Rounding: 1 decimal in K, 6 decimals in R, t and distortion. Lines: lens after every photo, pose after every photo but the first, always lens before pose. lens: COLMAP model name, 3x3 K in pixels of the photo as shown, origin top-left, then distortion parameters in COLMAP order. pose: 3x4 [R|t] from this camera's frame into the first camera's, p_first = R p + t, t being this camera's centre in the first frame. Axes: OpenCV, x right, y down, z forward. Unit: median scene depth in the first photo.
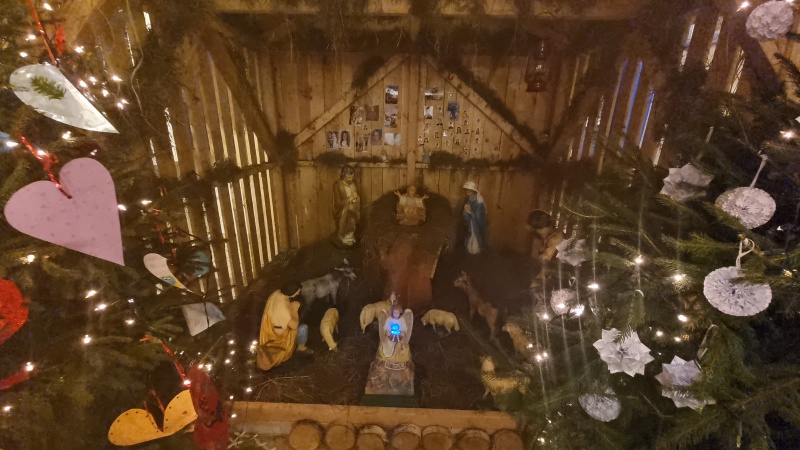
lens RADIAL K [[328.8, 0, 402.1], [0, 328.8, 226.8], [0, 0, 1]] dist [0.000525, -0.000021]
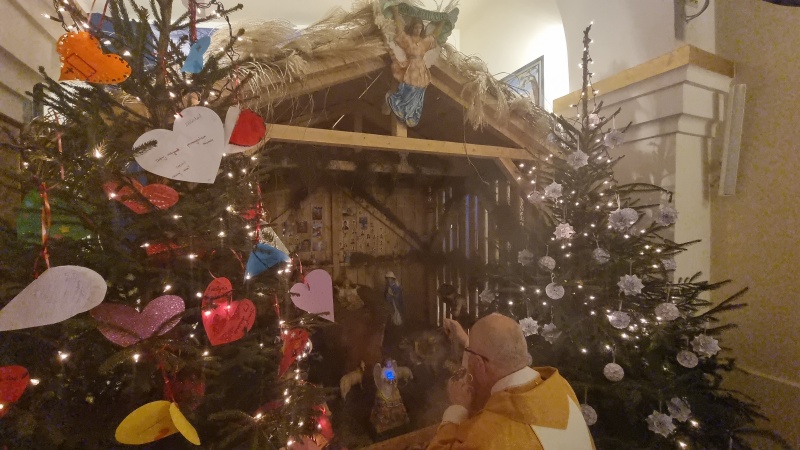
lens RADIAL K [[328.8, 0, 398.3], [0, 328.8, 225.8], [0, 0, 1]] dist [0.000525, -0.000021]
pose [[0.894299, -0.044698, 0.445233, -0.334169], [0.173040, 0.952135, -0.251984, 0.031413], [-0.412658, 0.302392, 0.859228, -0.246724]]
